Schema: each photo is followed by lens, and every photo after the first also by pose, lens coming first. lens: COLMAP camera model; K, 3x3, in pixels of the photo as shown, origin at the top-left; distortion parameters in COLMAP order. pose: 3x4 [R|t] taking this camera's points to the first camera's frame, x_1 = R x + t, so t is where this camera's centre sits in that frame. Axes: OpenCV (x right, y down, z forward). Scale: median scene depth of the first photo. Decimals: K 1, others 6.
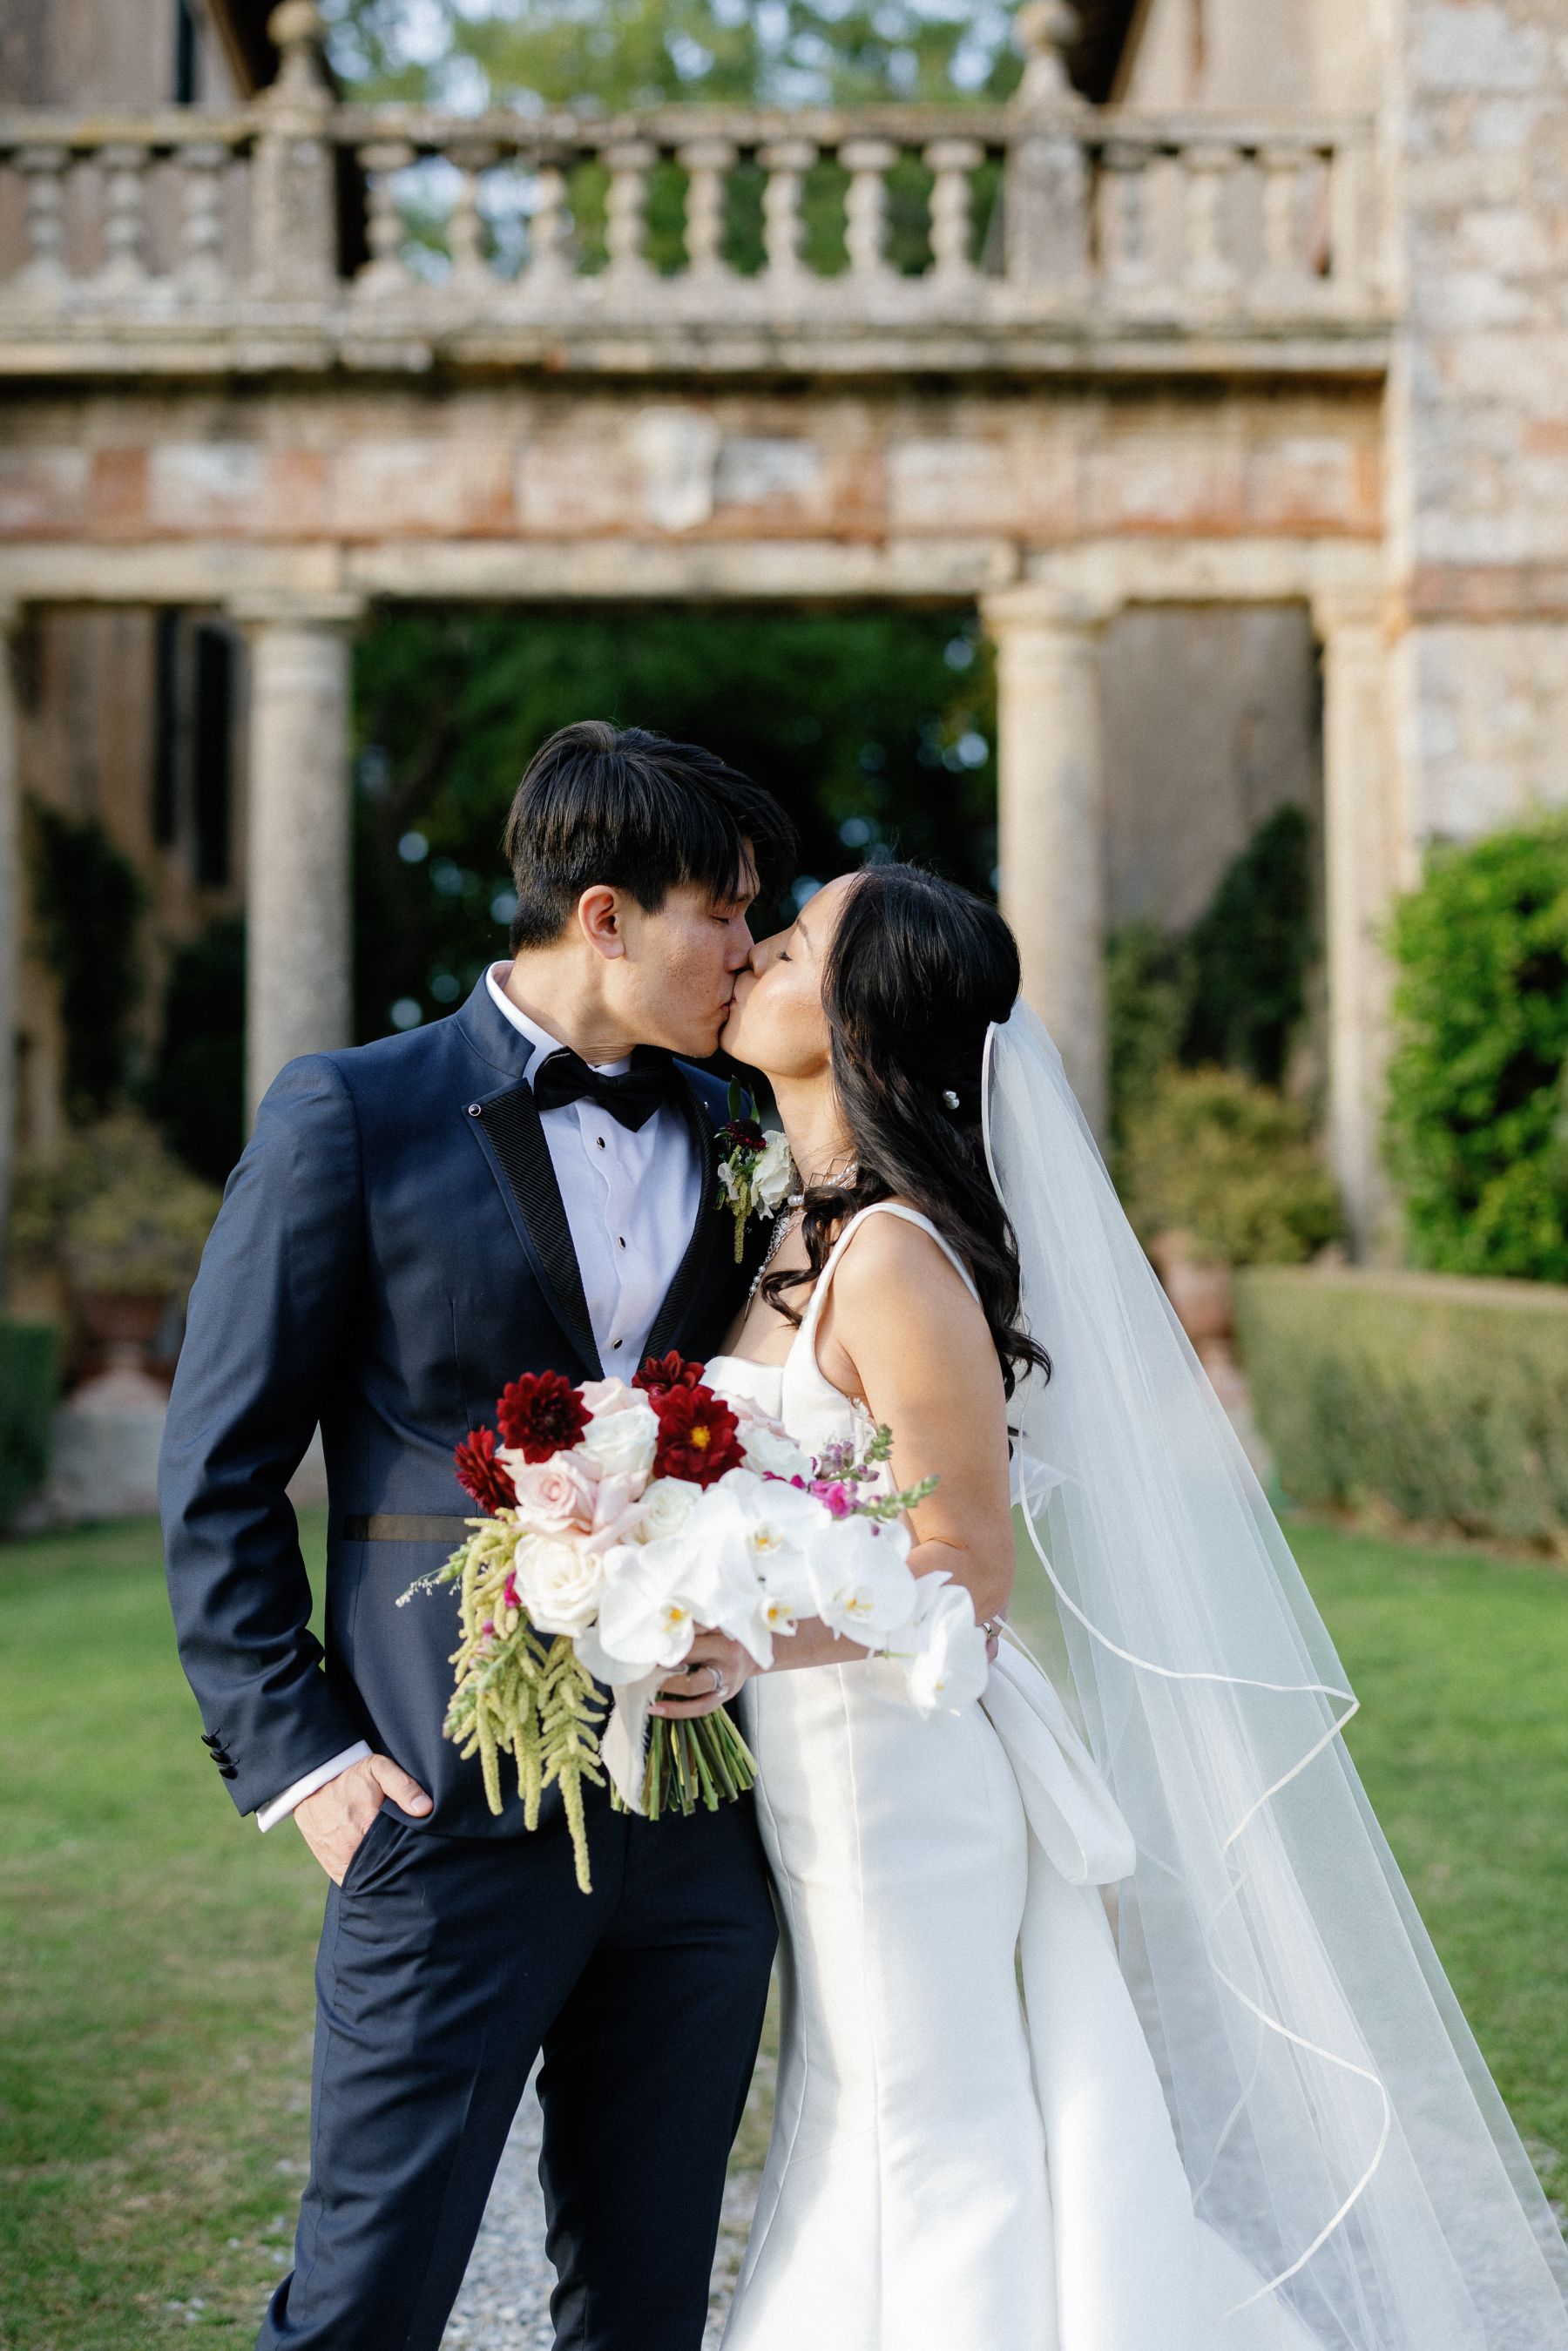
lens RADIAL K [[3269.1, 0, 714.4], [0, 3269.1, 1175.9], [0, 0, 1]] dist [0.005424, -0.036852]
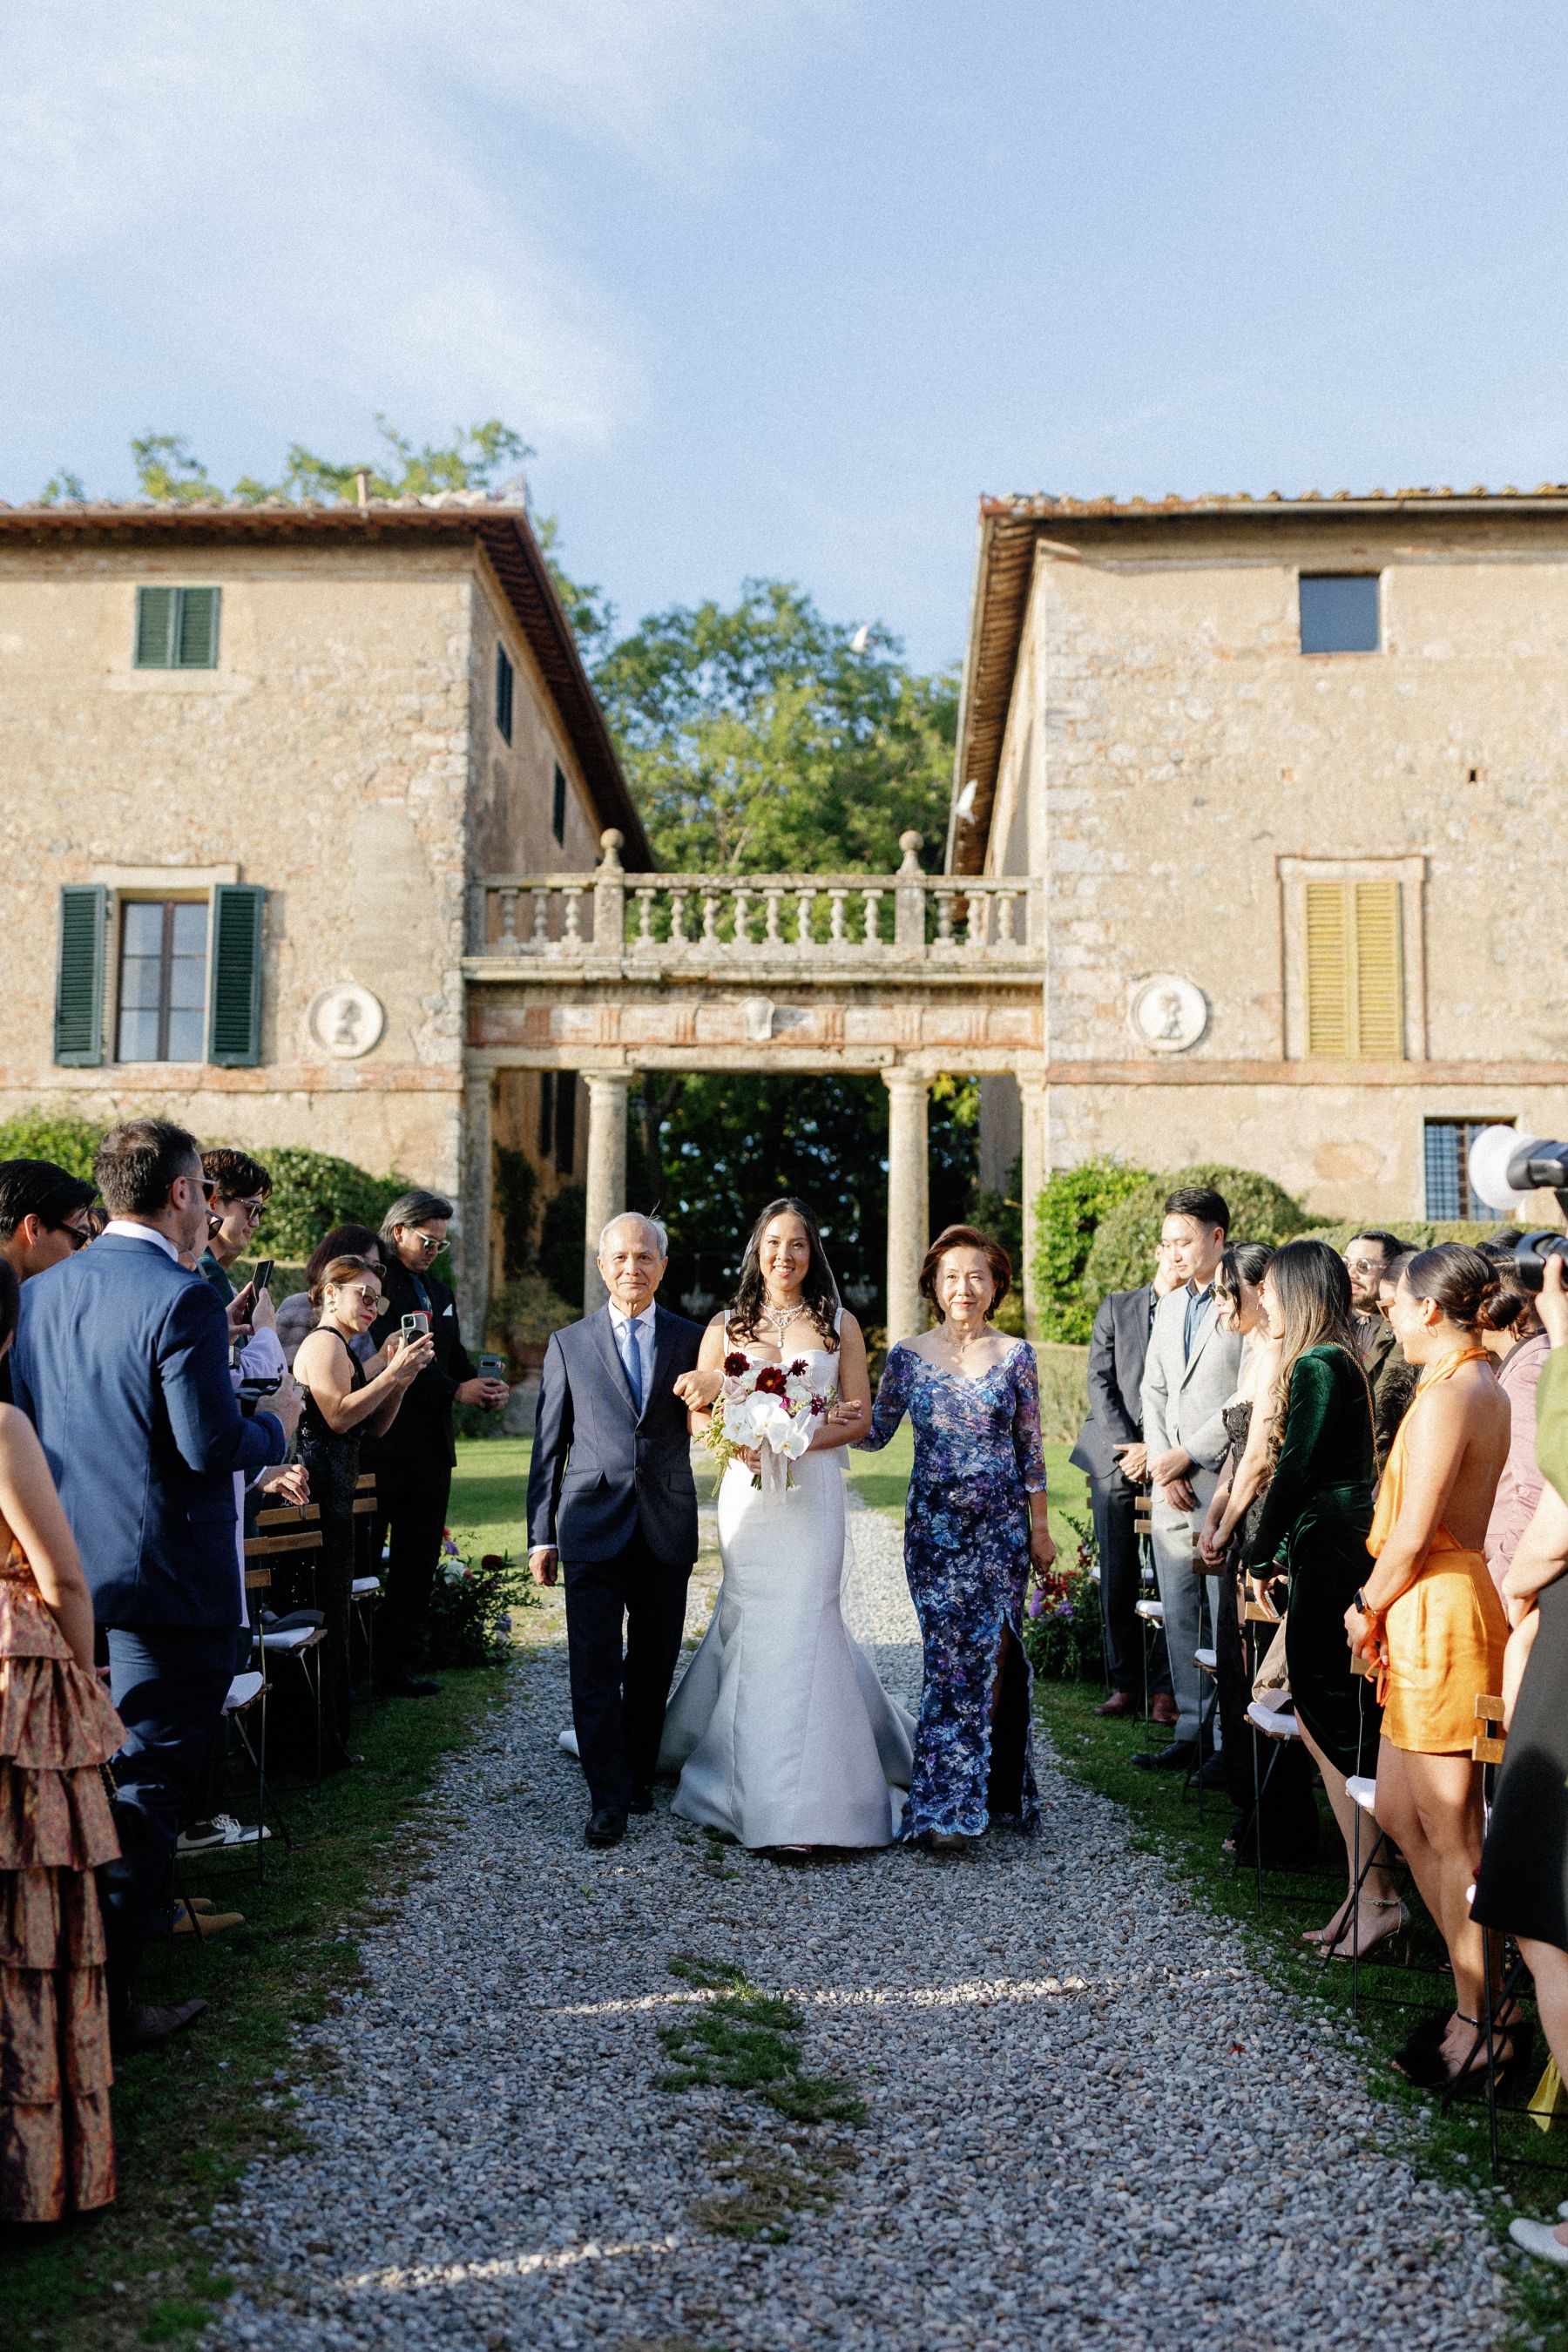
lens RADIAL K [[1911.6, 0, 780.4], [0, 1911.6, 1183.6], [0, 0, 1]] dist [0.025998, -0.001401]
pose [[0.999472, 0.009656, -0.031016, 0.051418], [-0.011853, 0.997374, -0.071444, 0.014094], [0.030245, 0.071774, 0.996962, -0.451218]]
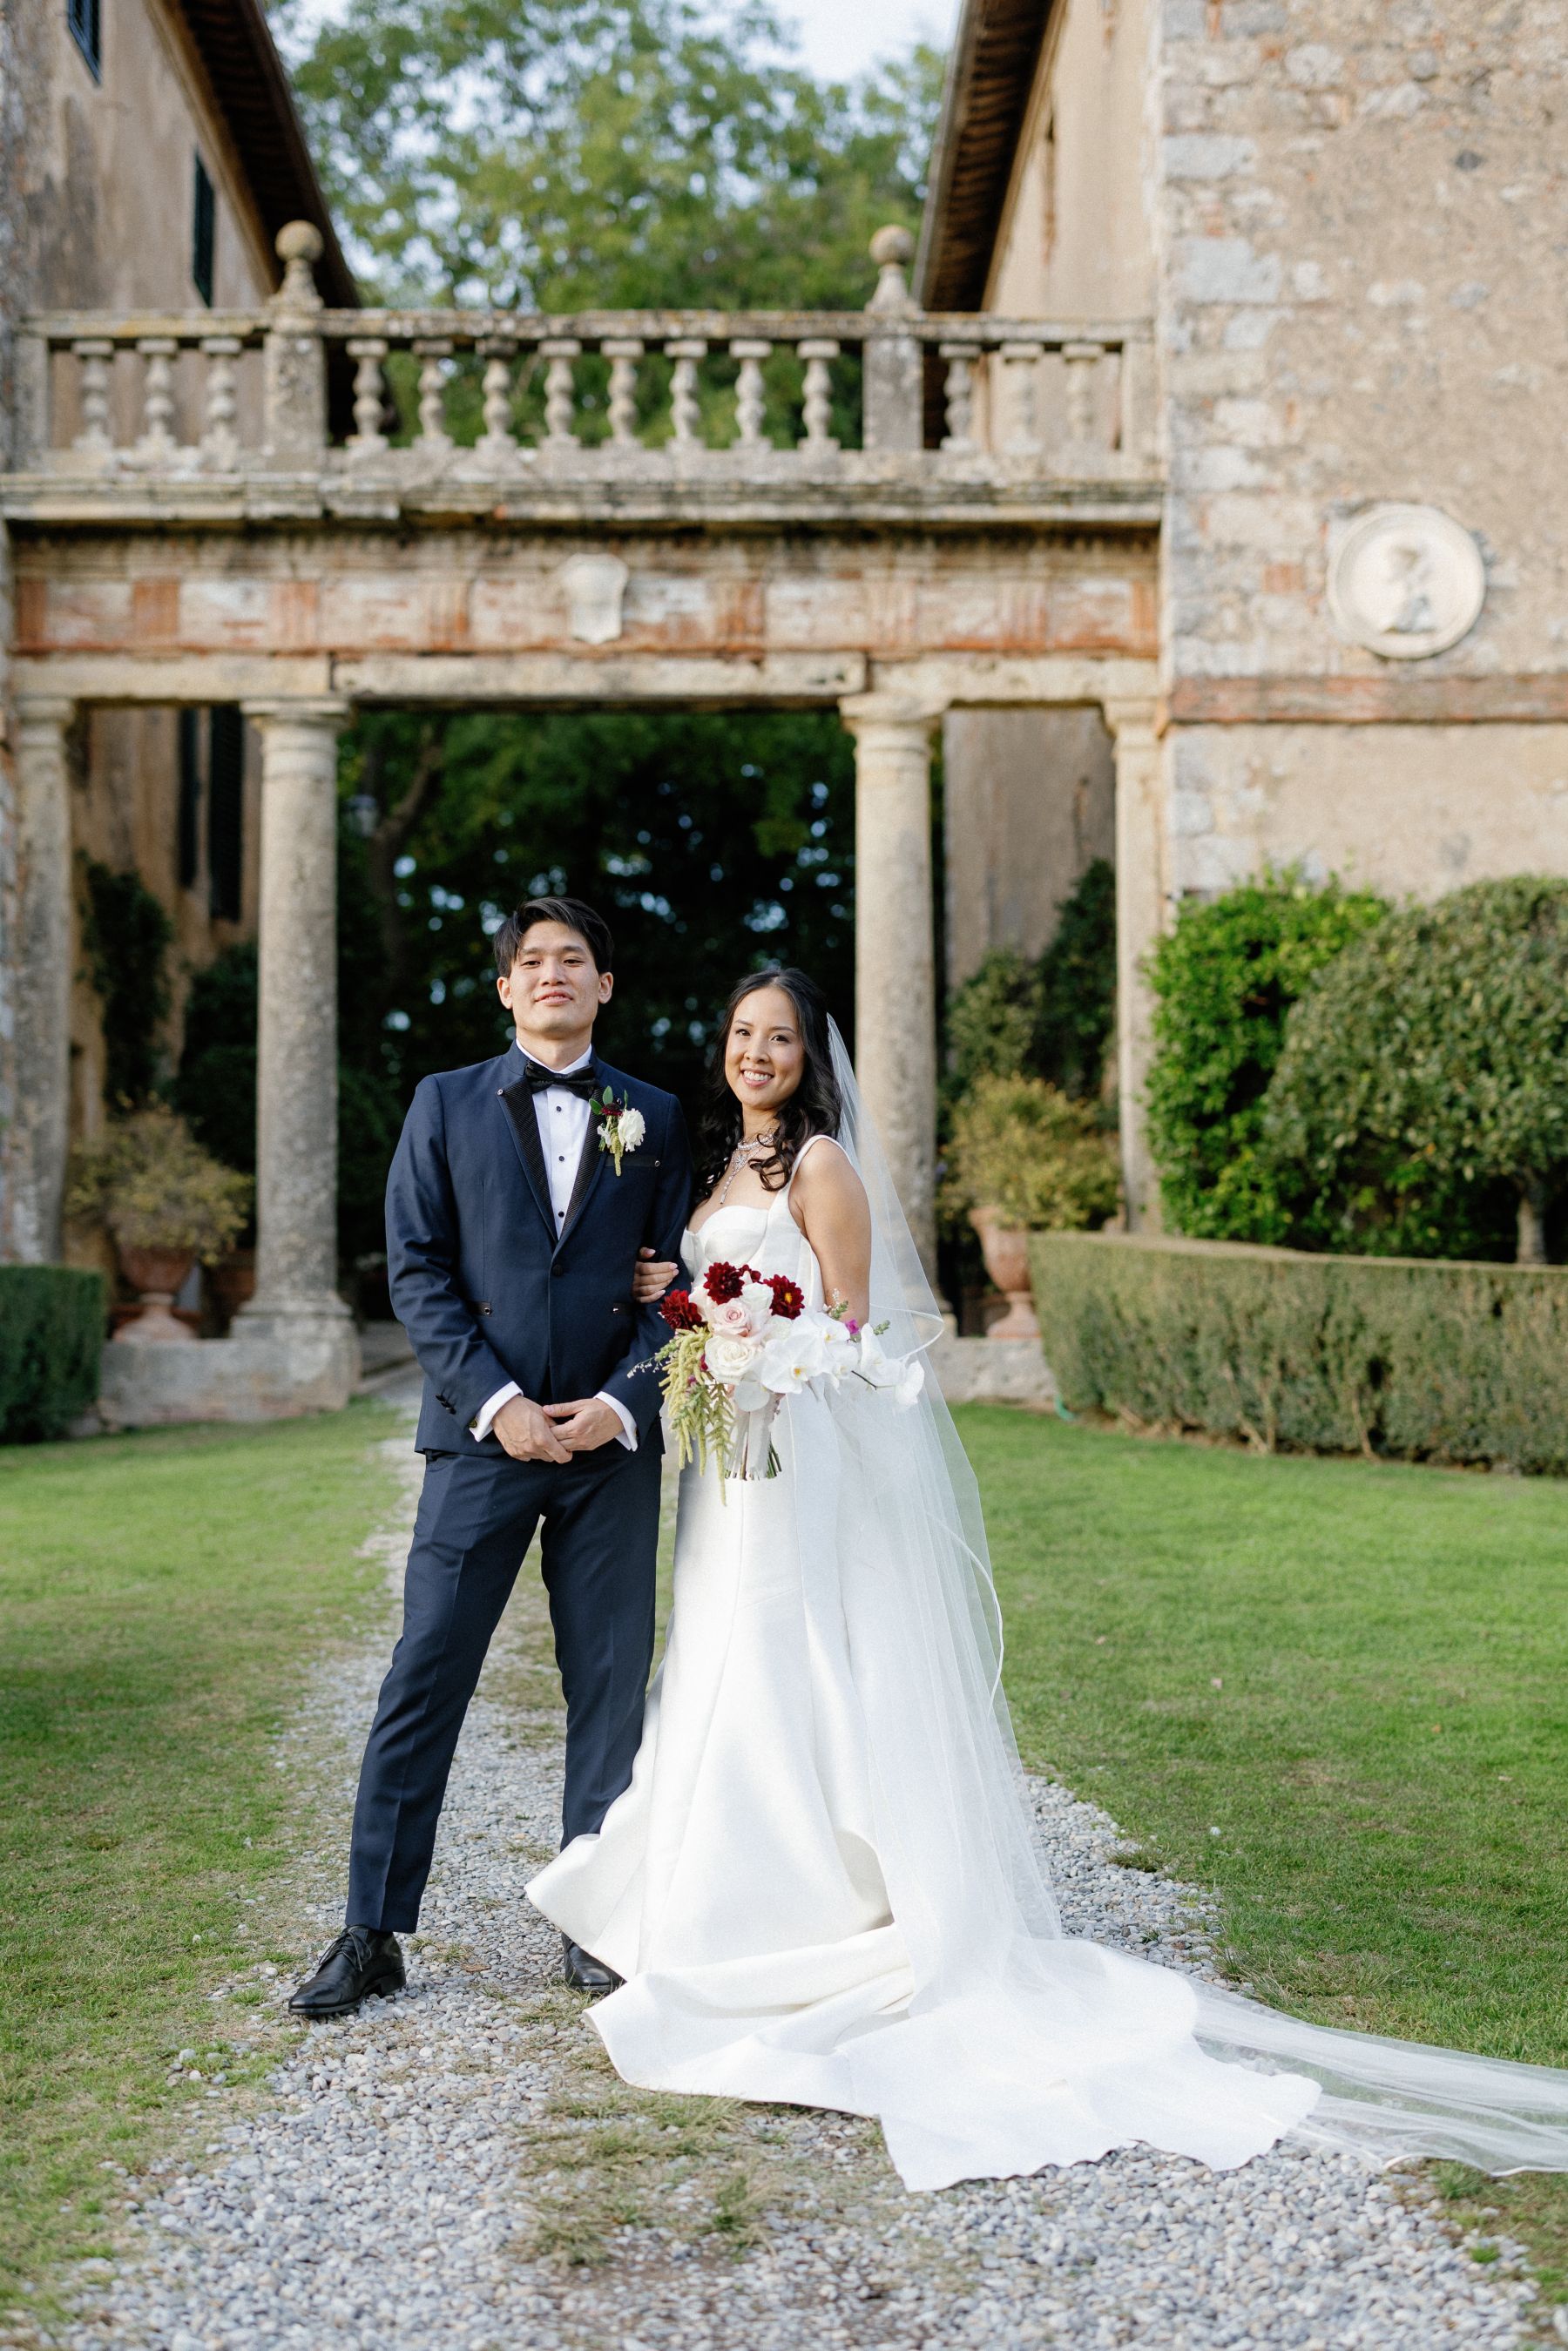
lens RADIAL K [[2992.7, 0, 710.7], [0, 2992.7, 1172.3], [0, 0, 1]] dist [0.000300, 0.016421]
pose [[0.999951, 0.001729, 0.009733, 0.021534], [-0.001742, 0.999998, 0.001377, 0.003451], [-0.009731, -0.001394, 0.999952, -0.155854]]
